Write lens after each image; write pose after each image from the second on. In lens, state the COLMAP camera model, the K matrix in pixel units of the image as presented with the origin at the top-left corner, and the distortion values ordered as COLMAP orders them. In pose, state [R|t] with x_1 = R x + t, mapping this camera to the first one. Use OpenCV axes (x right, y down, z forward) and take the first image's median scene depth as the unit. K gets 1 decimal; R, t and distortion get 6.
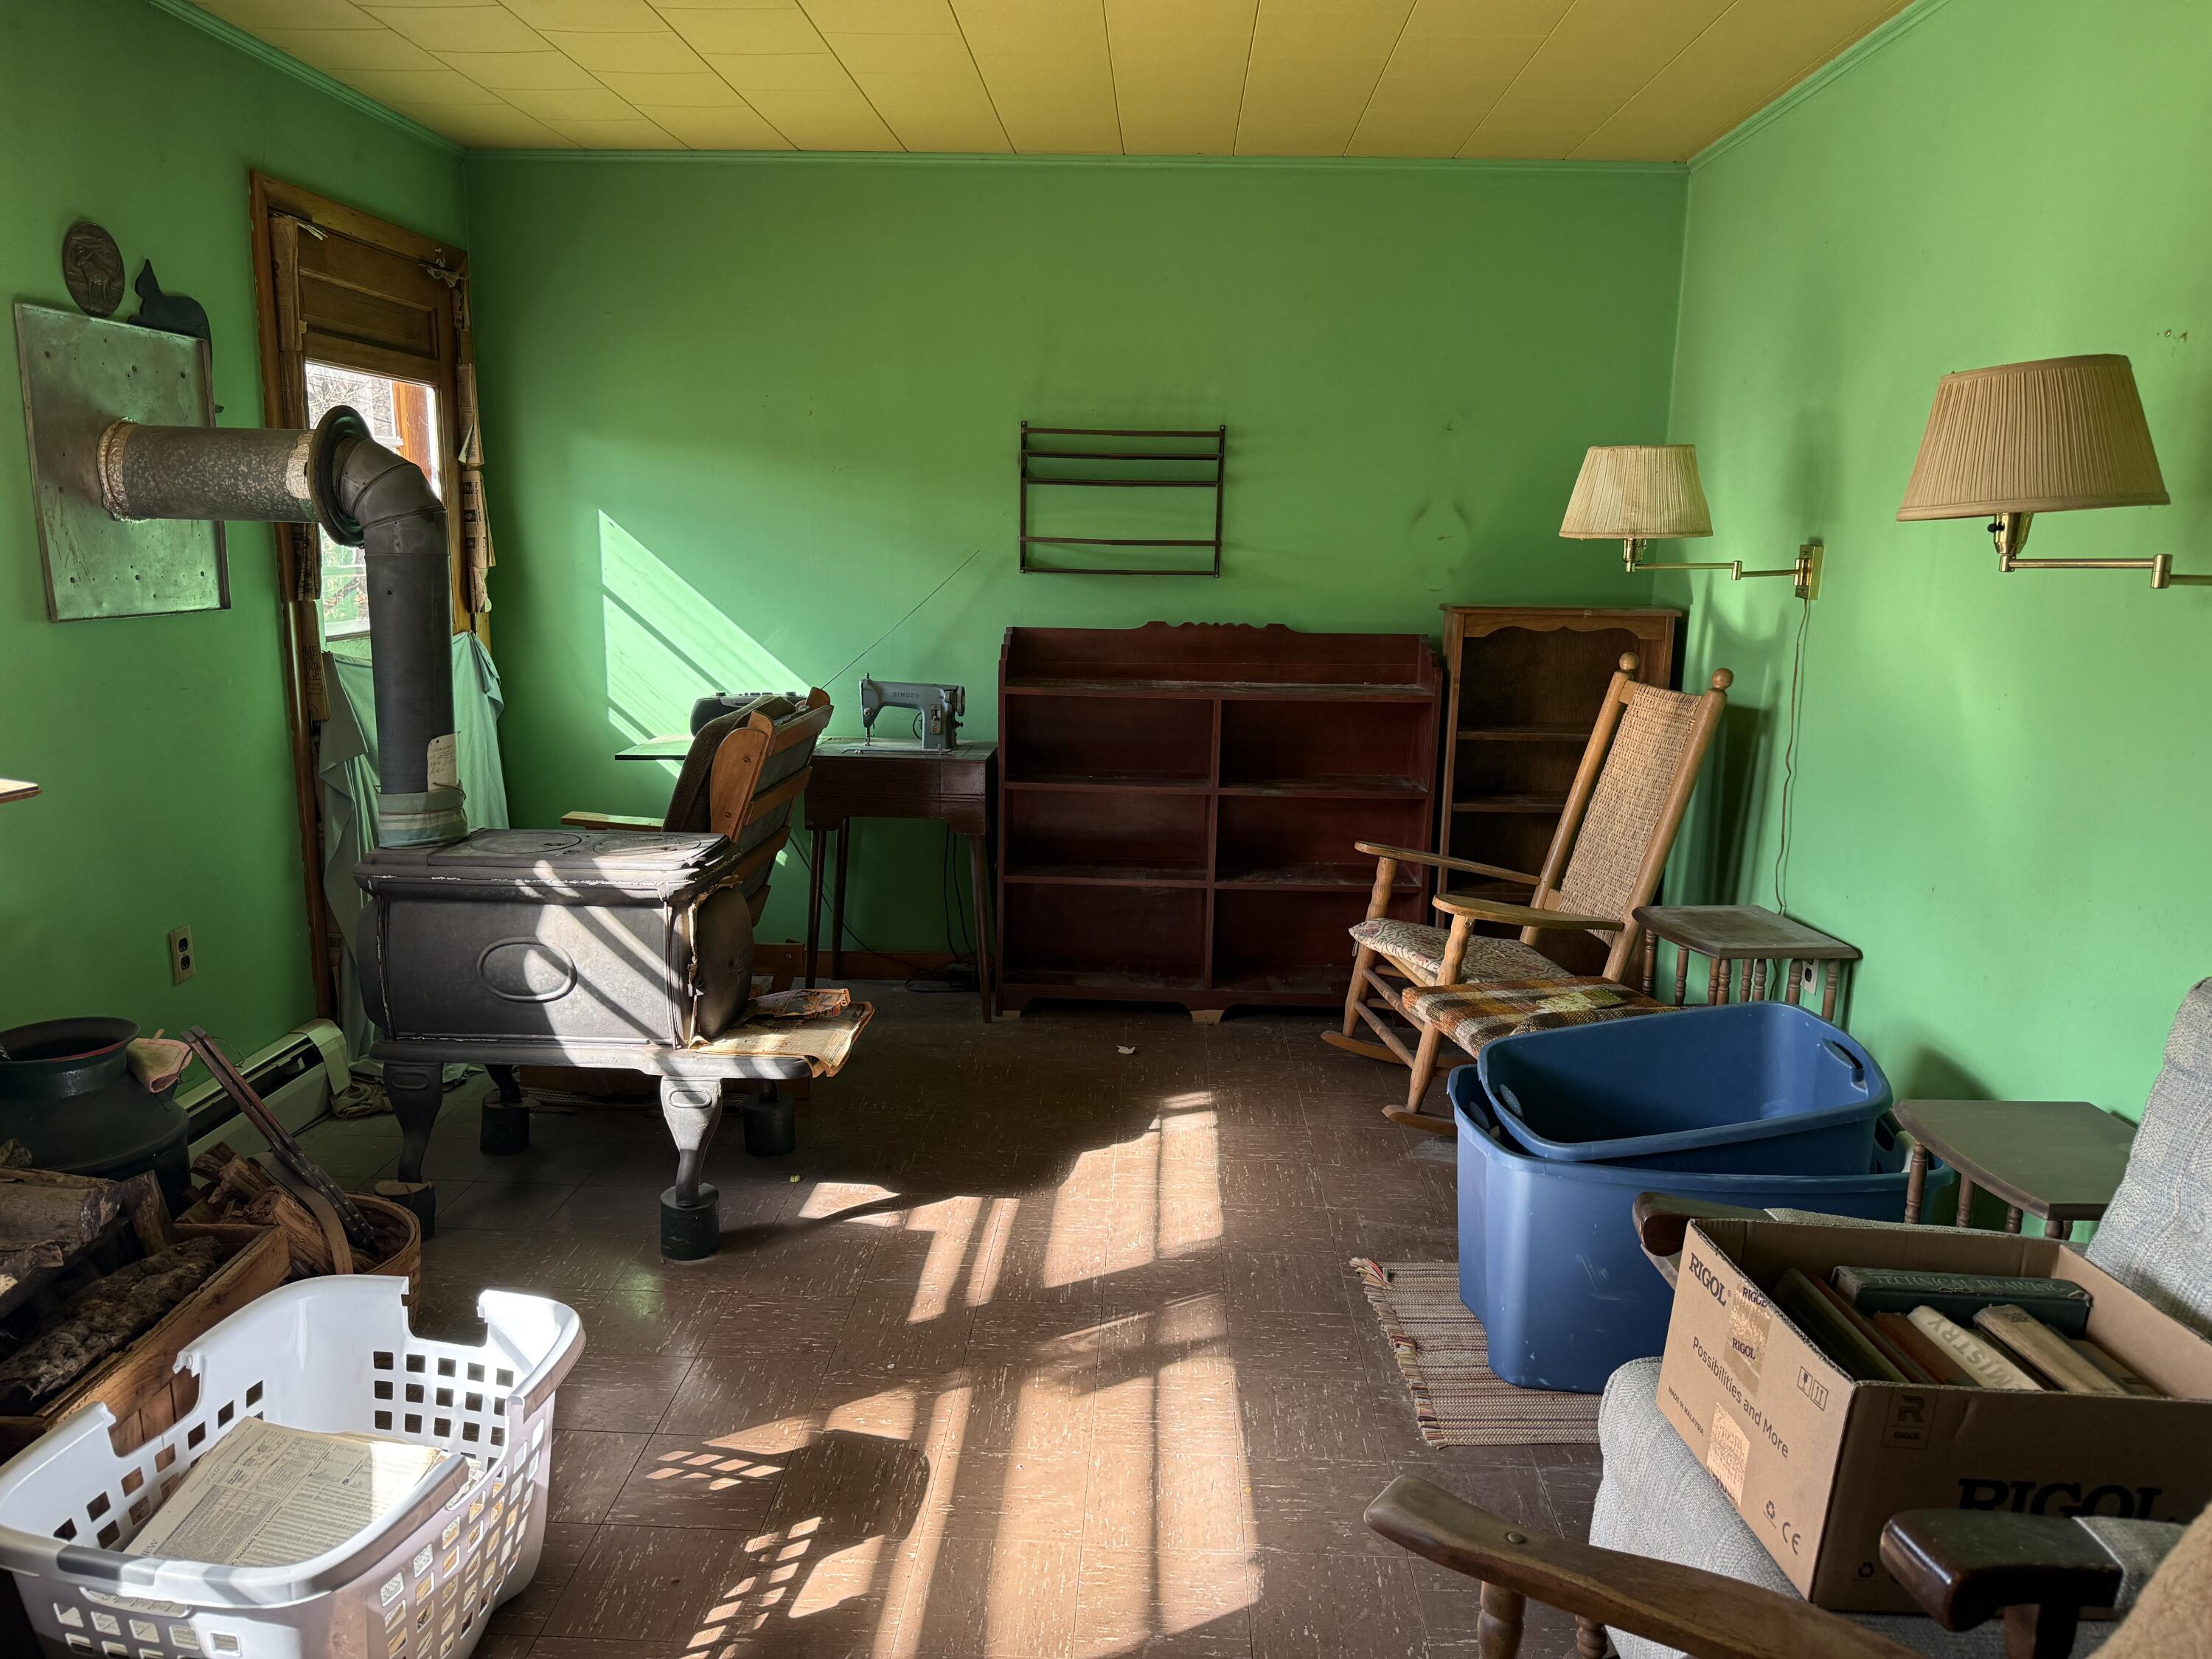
lens RADIAL K [[1554.8, 0, 1108.0], [0, 1554.8, 805.9], [0, 0, 1]] dist [0.067240, -0.077459]
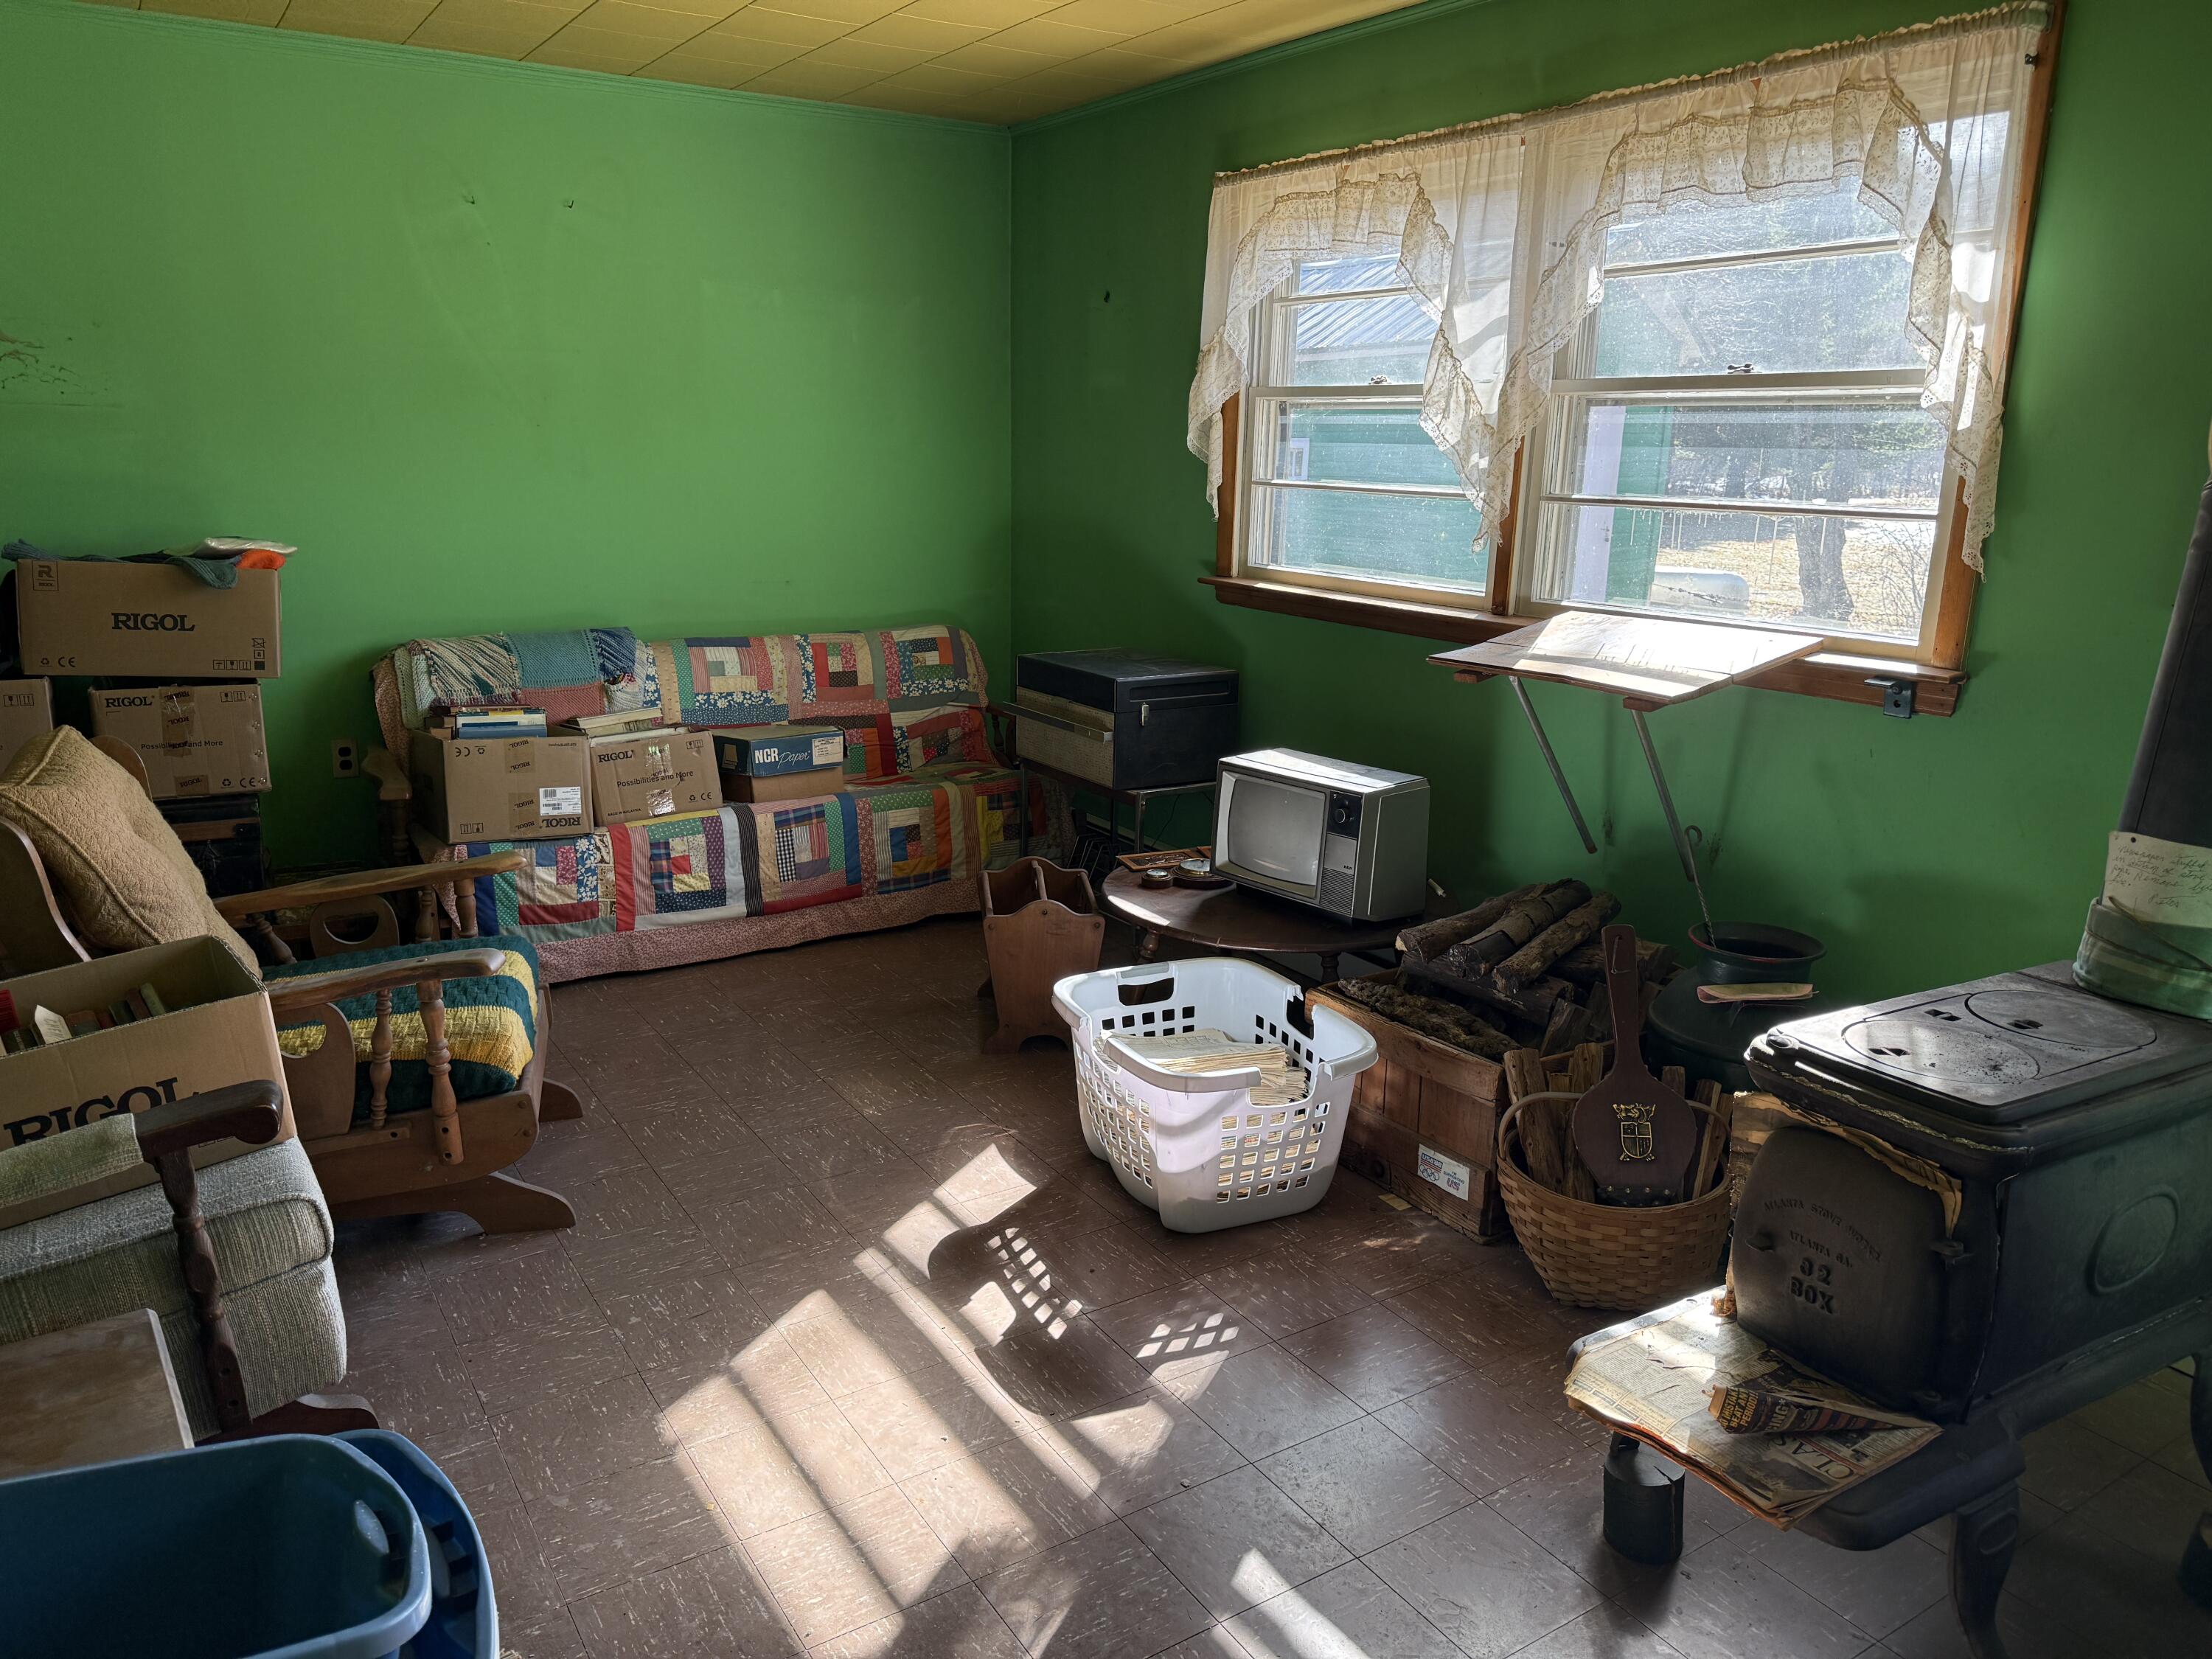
lens RADIAL K [[1540.3, 0, 1105.4], [0, 1540.3, 817.3], [0, 0, 1]] dist [0.162813, -0.215076]
pose [[-0.815041, 0.112423, -0.568391, 0.288465], [-0.130068, 0.920456, 0.368569, -0.238276], [0.564615, 0.374328, -0.735587, 1.247719]]
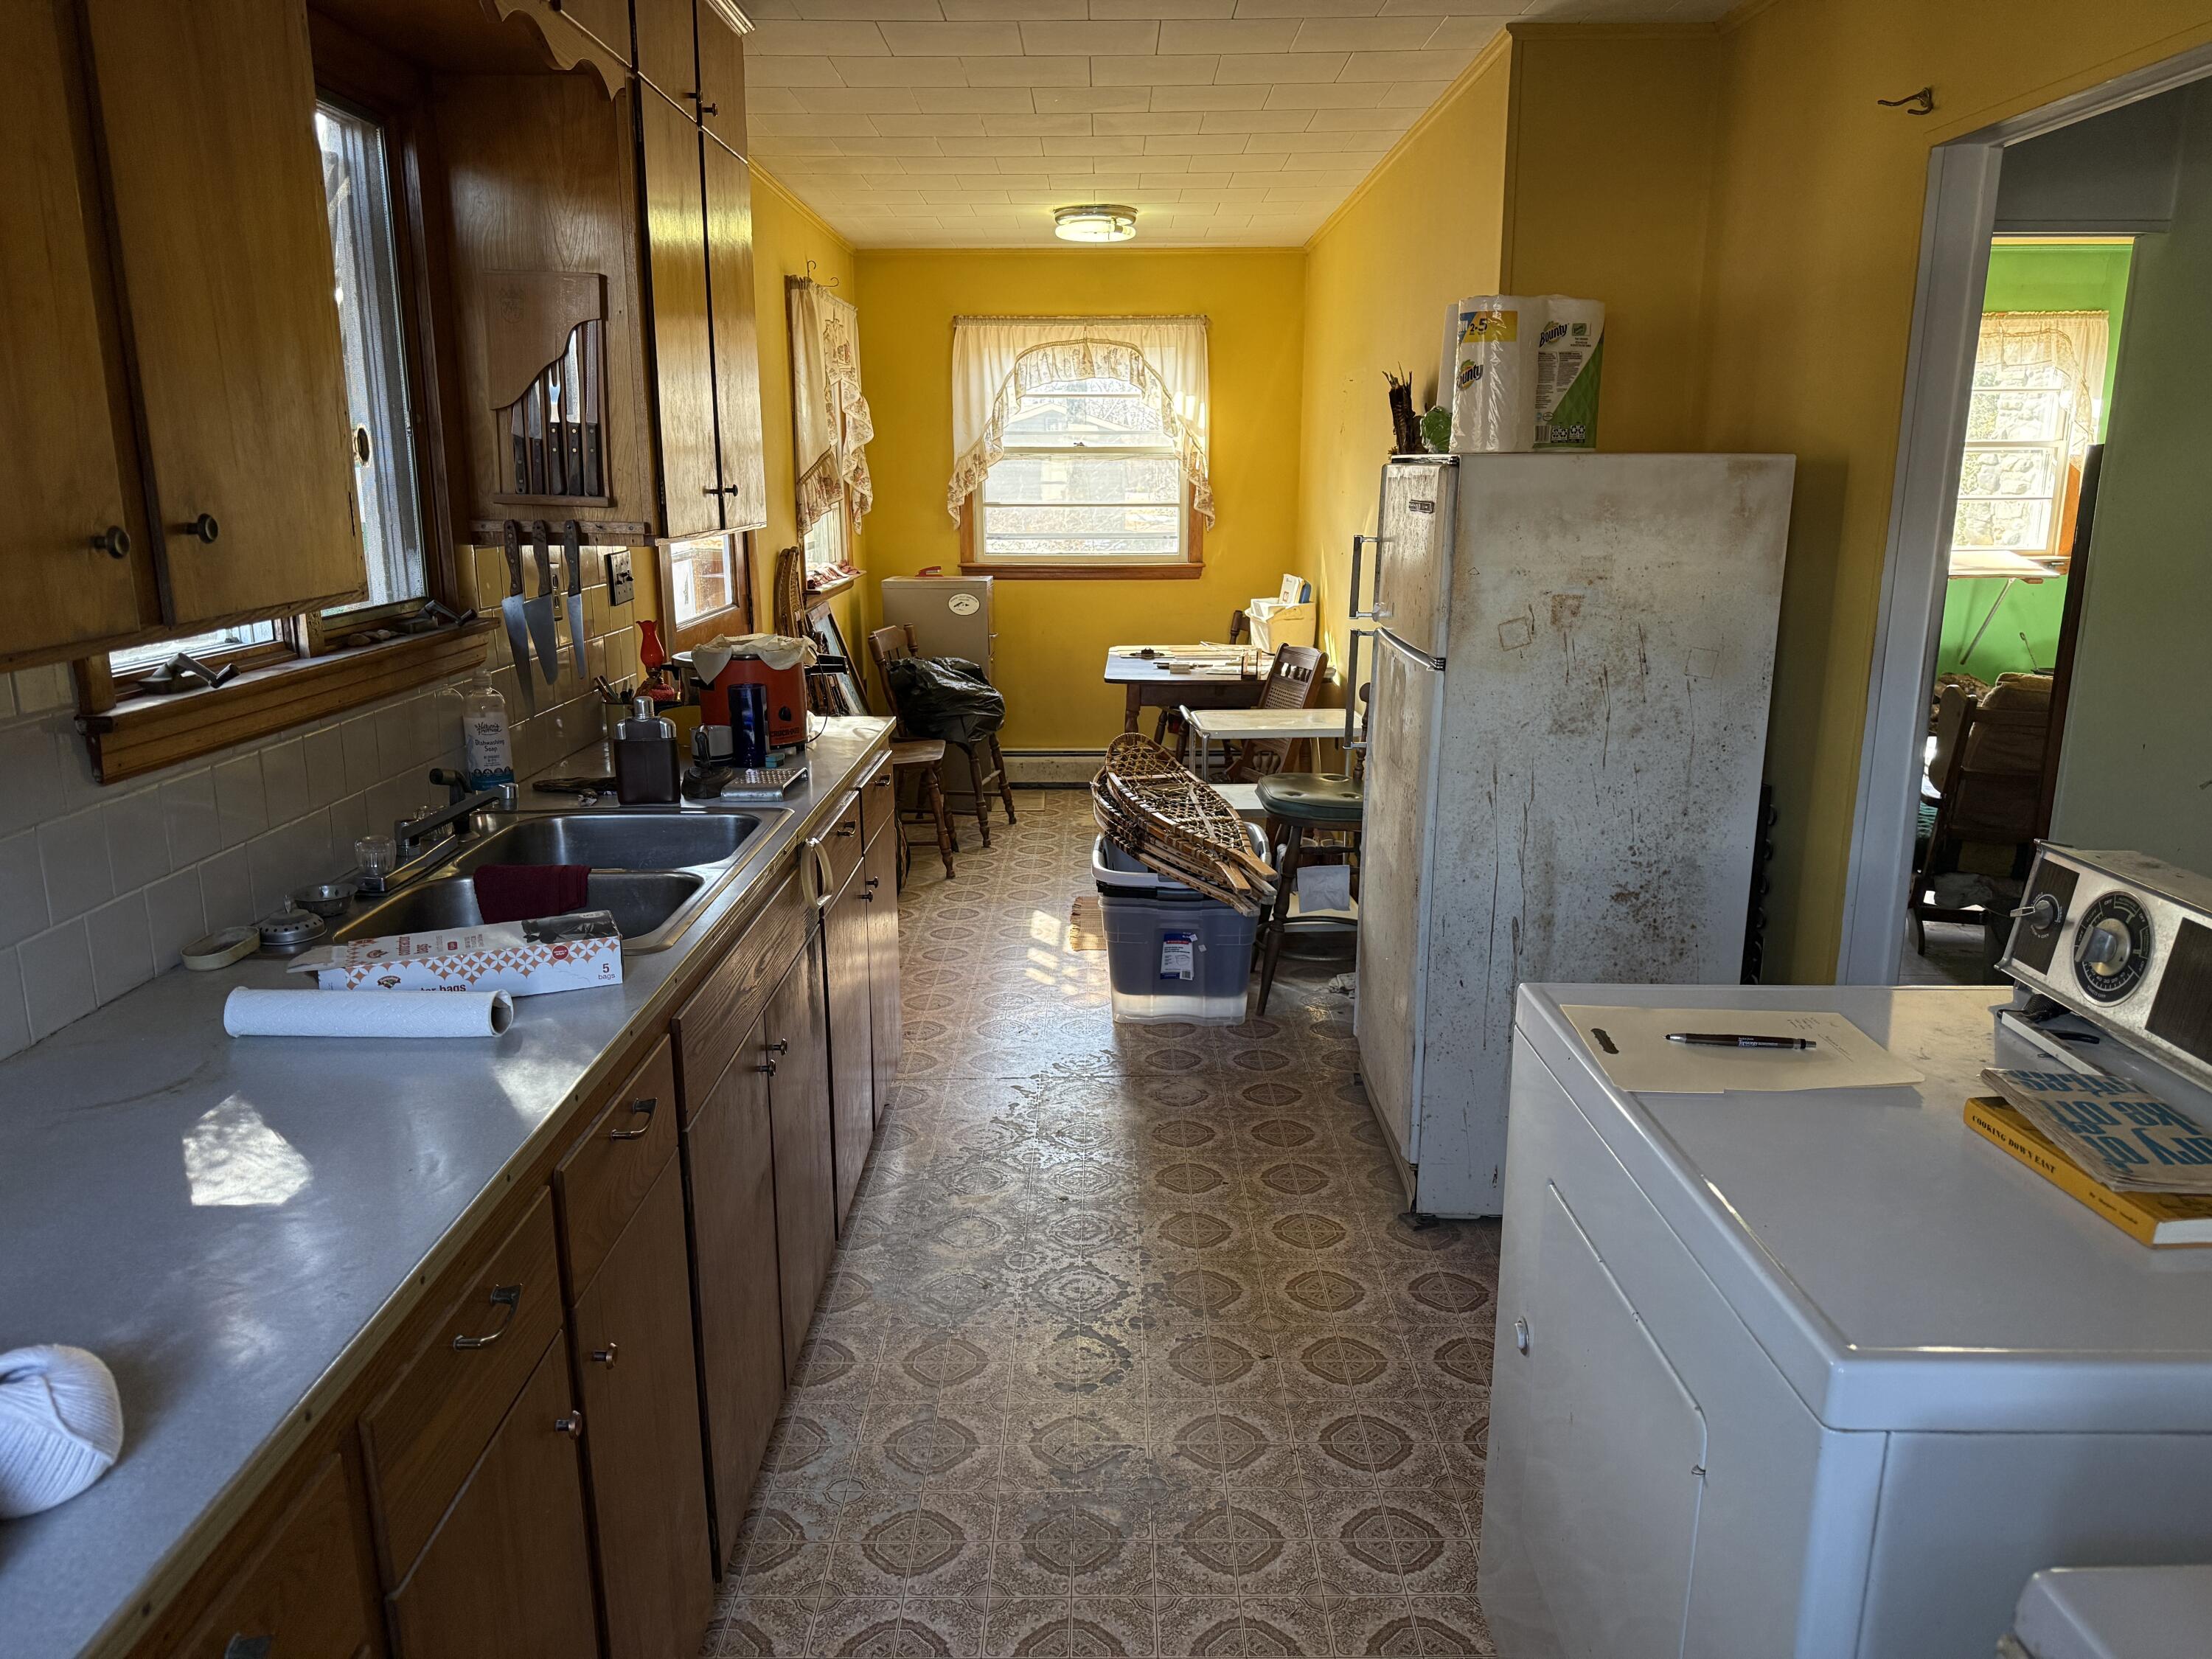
lens RADIAL K [[1540.3, 0, 1105.4], [0, 1540.3, 817.3], [0, 0, 1]] dist [0.162813, -0.215076]
pose [[0.044061, 0.199148, -0.978978, 1.680917], [-0.180626, 0.965368, 0.188250, 0.141993], [0.982564, 0.168534, 0.078507, -0.688516]]
